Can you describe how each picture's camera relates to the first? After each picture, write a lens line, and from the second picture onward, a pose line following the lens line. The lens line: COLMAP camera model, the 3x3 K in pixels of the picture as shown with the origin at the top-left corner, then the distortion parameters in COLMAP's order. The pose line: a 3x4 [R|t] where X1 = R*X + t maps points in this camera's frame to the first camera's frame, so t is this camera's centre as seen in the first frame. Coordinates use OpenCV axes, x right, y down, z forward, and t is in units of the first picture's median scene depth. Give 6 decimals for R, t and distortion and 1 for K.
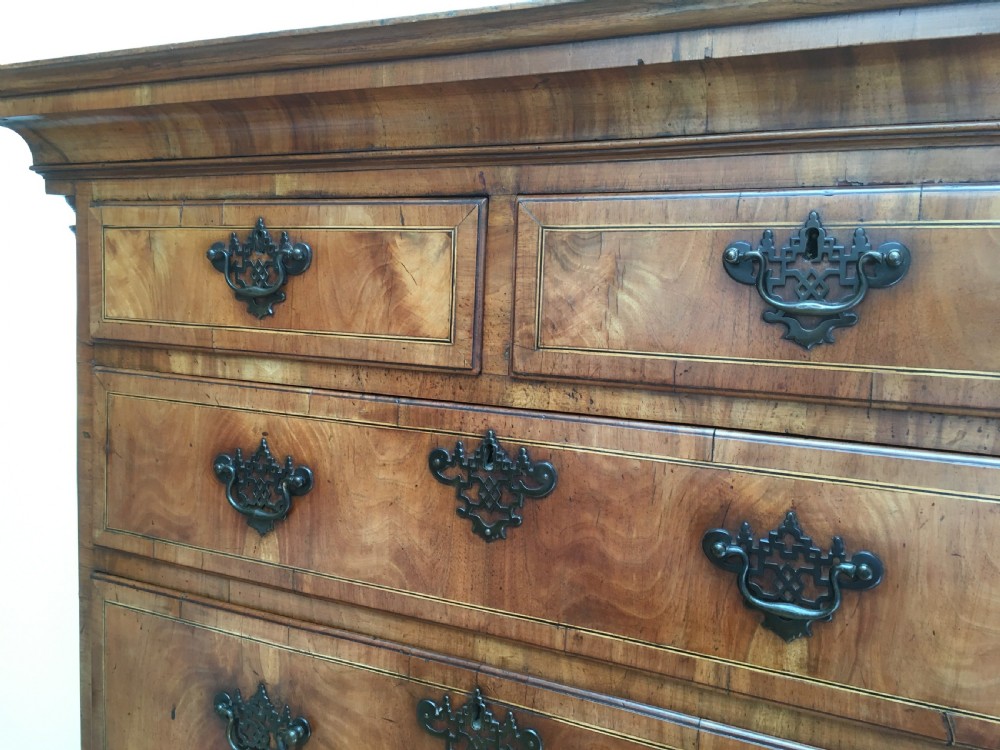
lens RADIAL K [[854.8, 0, 500.0], [0, 854.8, 375.0], [0, 0, 1]] dist [0.092408, -0.140198]
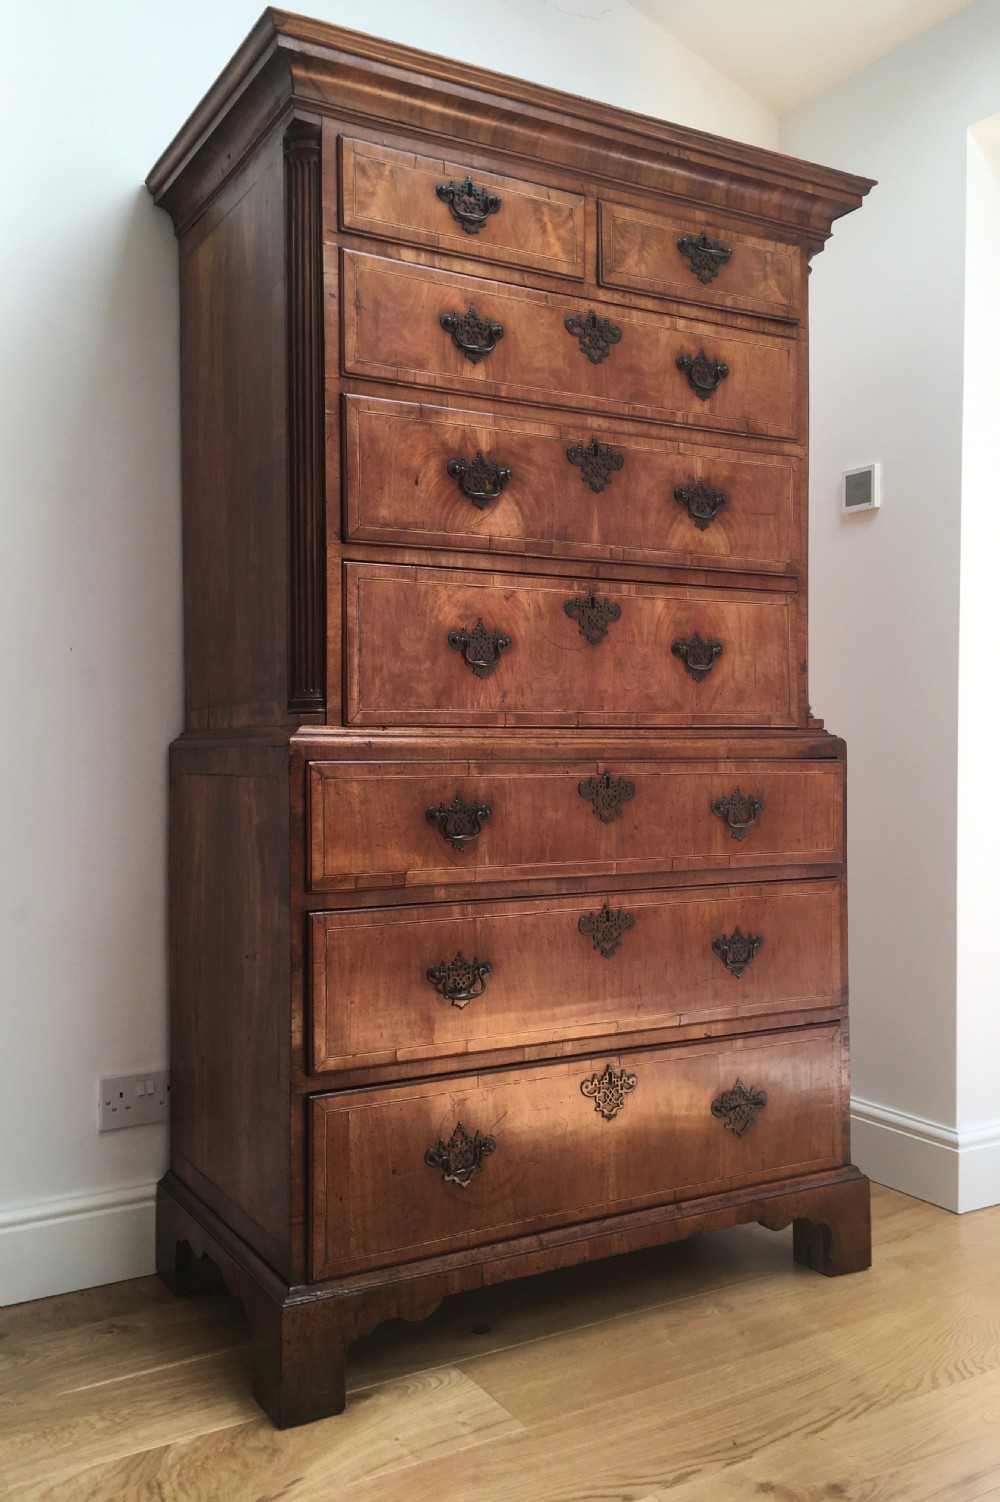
lens RADIAL K [[1284.4, 0, 446.7], [0, 1284.4, 750.9], [0, 0, 1]] dist [0.094249, -0.132027]
pose [[0.568680, -0.036207, 0.821762, -2.753261], [0.107706, 0.993707, -0.030753, 1.151782], [-0.815477, 0.105997, 0.569001, -0.373259]]
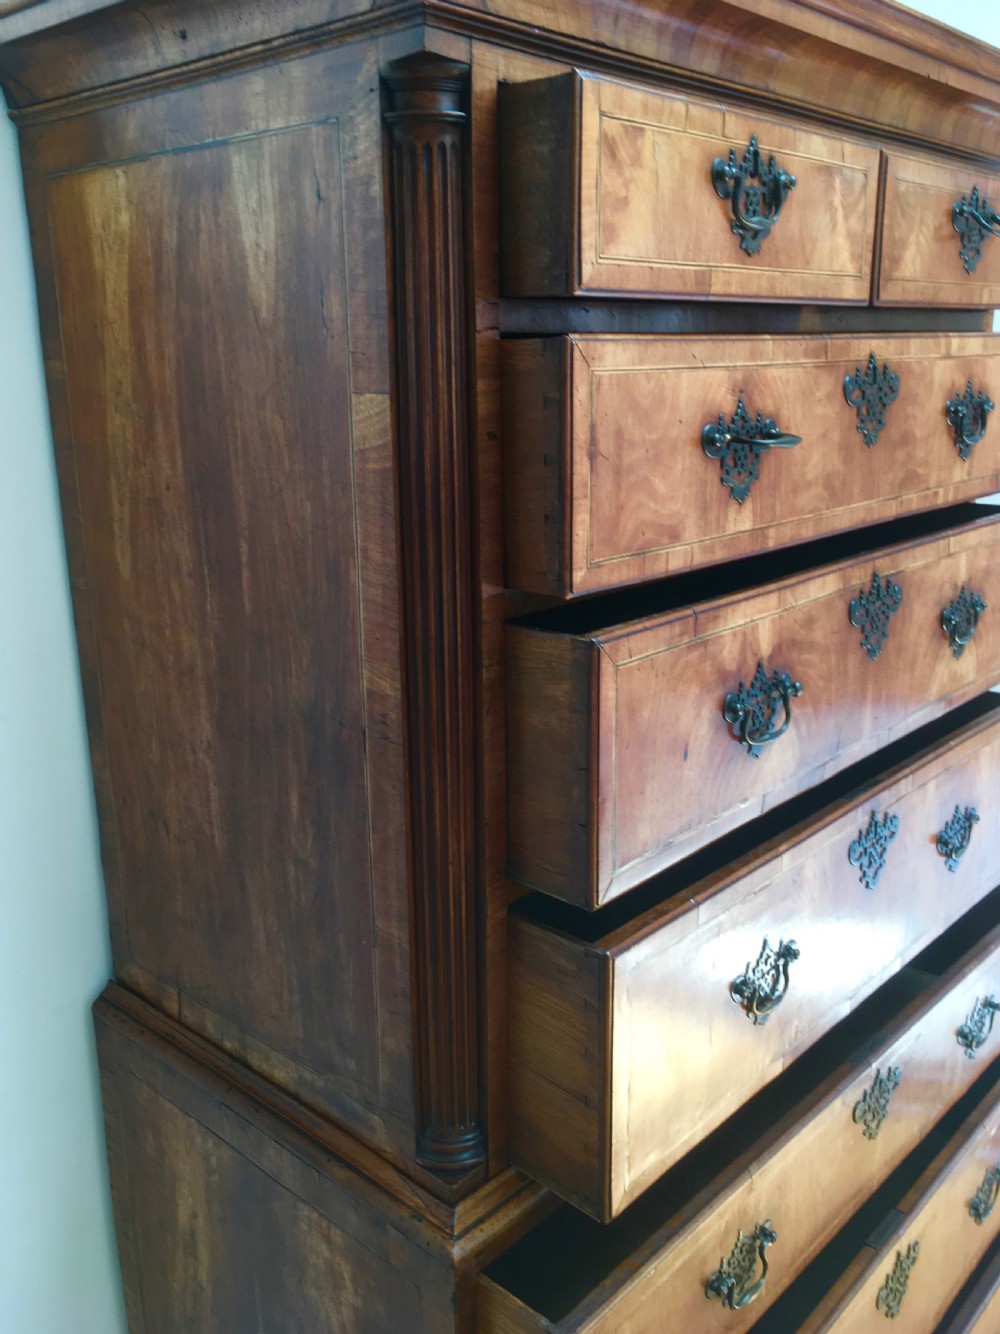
lens RADIAL K [[1178.7, 0, 500.0], [0, 1178.7, 667.0], [0, 0, 1]] dist [0.099872, -0.164933]
pose [[0.289568, -0.290949, 0.911866, -1.773992], [0.107328, 0.956543, 0.271121, -0.023361], [-0.951121, 0.019361, 0.308211, 0.965995]]
